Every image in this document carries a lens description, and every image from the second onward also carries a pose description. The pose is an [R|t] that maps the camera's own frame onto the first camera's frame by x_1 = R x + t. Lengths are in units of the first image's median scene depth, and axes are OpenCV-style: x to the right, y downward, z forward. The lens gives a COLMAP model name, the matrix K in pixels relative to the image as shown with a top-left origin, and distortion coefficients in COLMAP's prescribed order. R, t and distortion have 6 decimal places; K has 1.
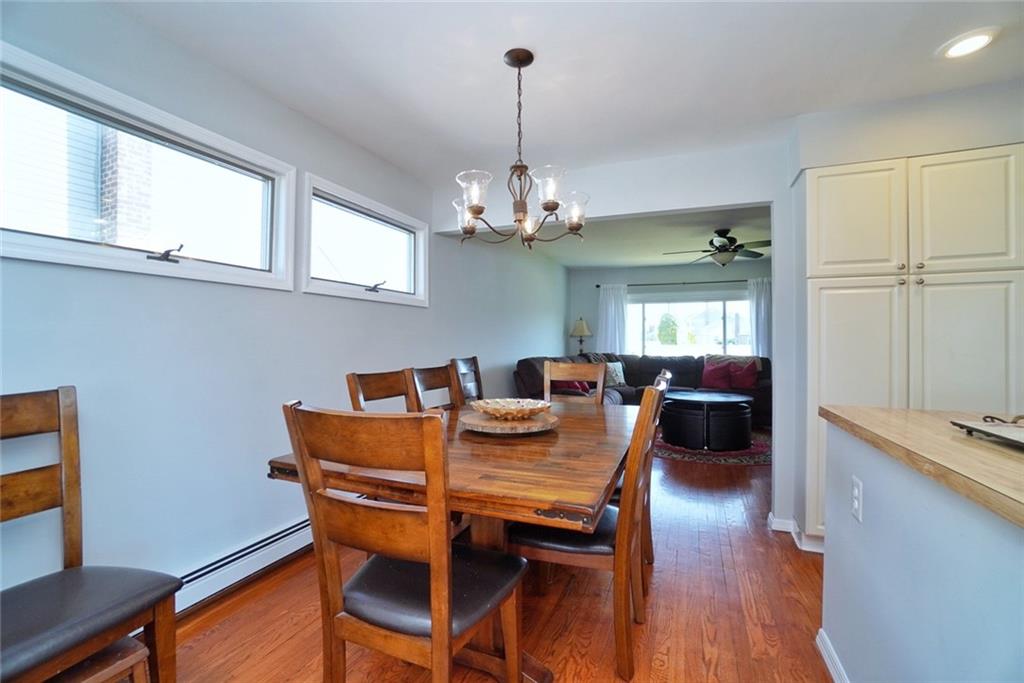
lens RADIAL K [[454.4, 0, 502.6], [0, 454.4, 340.2], [0, 0, 1]] dist [-0.056047, 0.018577]
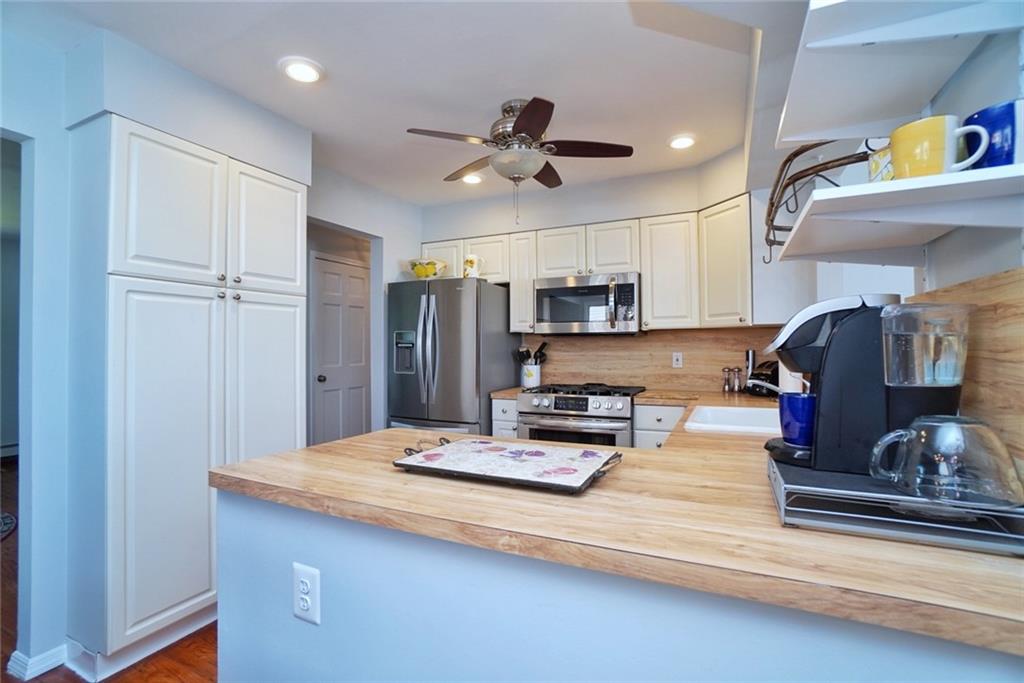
lens RADIAL K [[454.4, 0, 505.7], [0, 454.4, 343.7], [0, 0, 1]] dist [-0.056047, 0.018577]
pose [[0.051691, 0.010681, 0.998606, 0.047176], [0.002838, 0.999937, -0.010842, -0.020439], [-0.998659, 0.003395, 0.051657, 0.320400]]
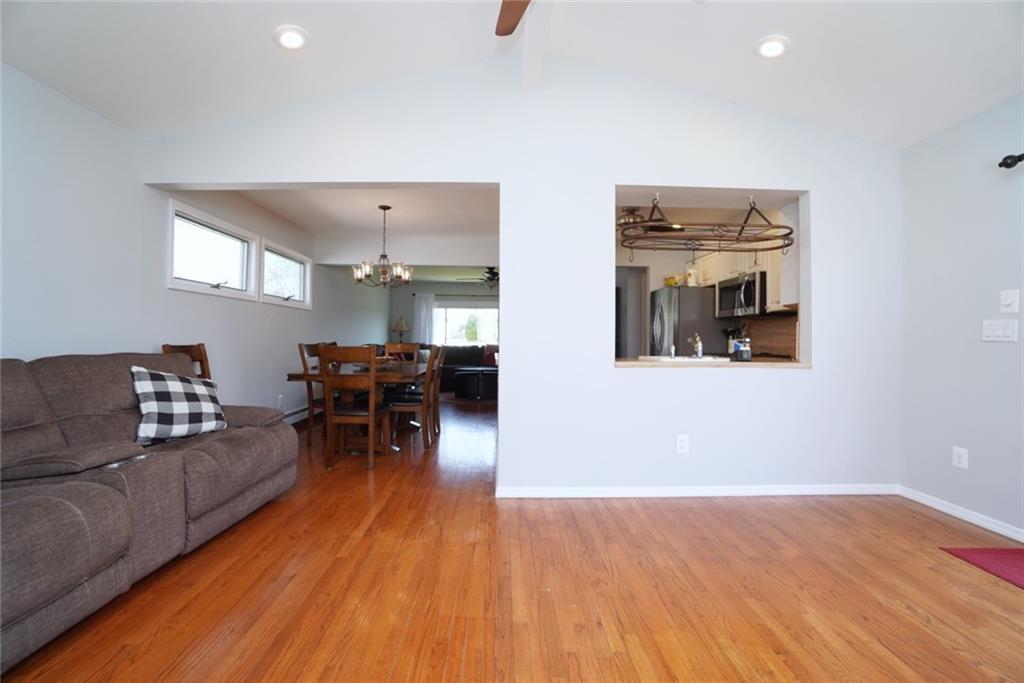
lens RADIAL K [[454.4, 0, 503.3], [0, 454.4, 342.4], [0, 0, 1]] dist [-0.056047, 0.018577]
pose [[0.917577, 0.005973, 0.397514, -0.233757], [-0.009716, 0.999925, 0.007402, 0.034061], [-0.397440, -0.010654, 0.917566, -1.005743]]
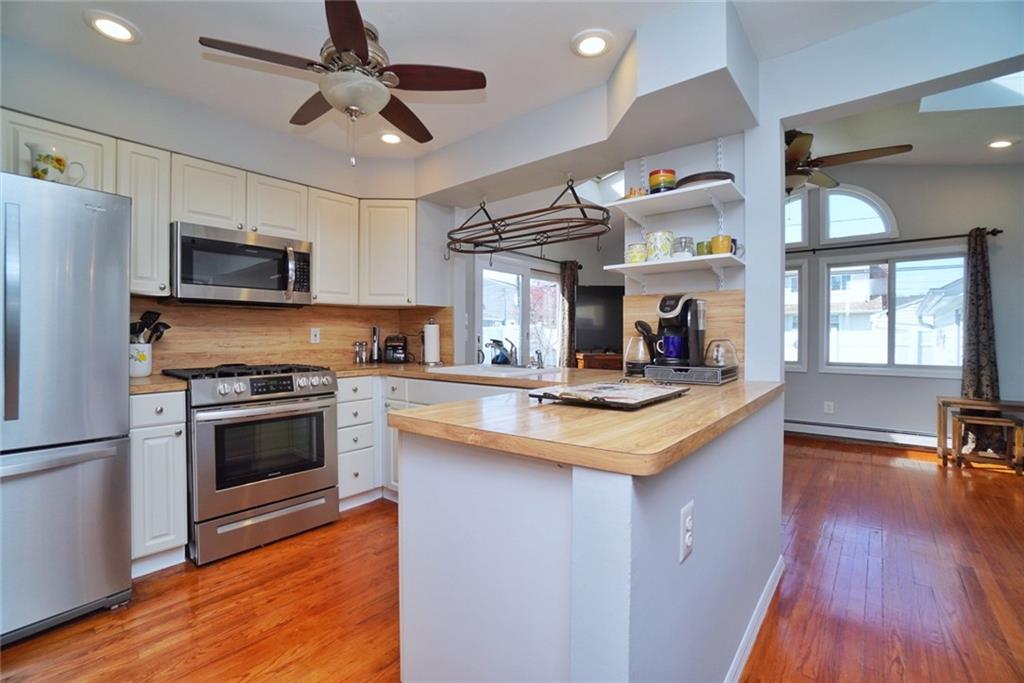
lens RADIAL K [[454.4, 0, 493.4], [0, 454.4, 343.2], [0, 0, 1]] dist [-0.056047, 0.018577]
pose [[-0.950348, -0.005422, 0.311141, 0.437710], [-0.001613, 0.999921, 0.012498, 0.015798], [-0.311184, 0.011376, -0.950282, 0.930703]]
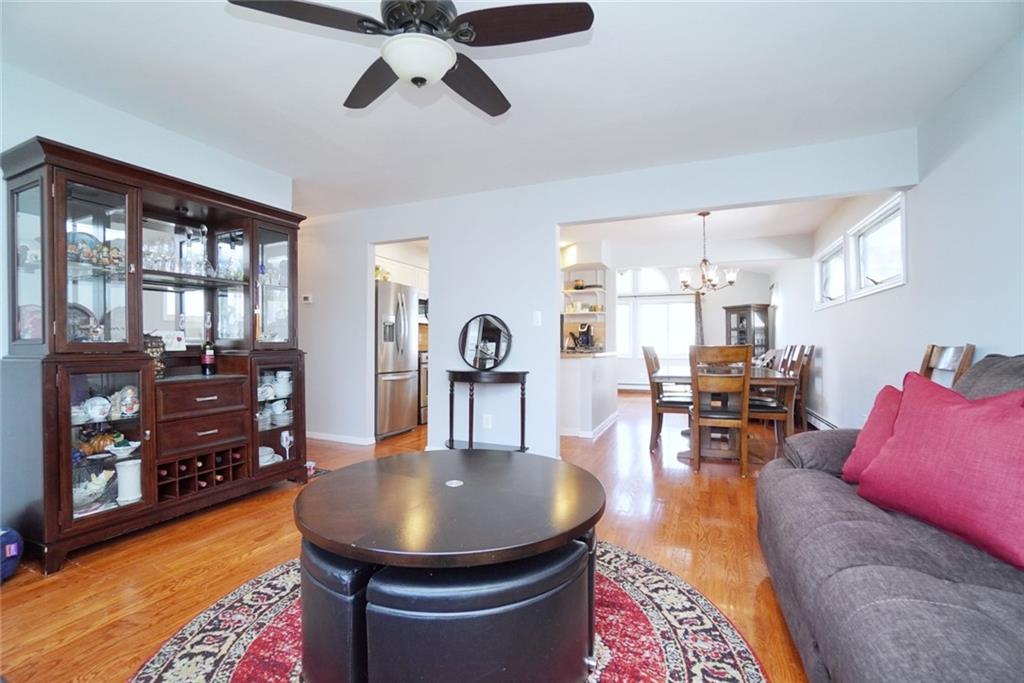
lens RADIAL K [[454.4, 0, 507.1], [0, 454.4, 342.1], [0, 0, 1]] dist [-0.056047, 0.018577]
pose [[-0.999987, 0.001739, 0.004795, 0.765216], [0.001686, 0.999938, -0.010988, 0.061331], [-0.004814, -0.010980, -0.999928, 2.405248]]
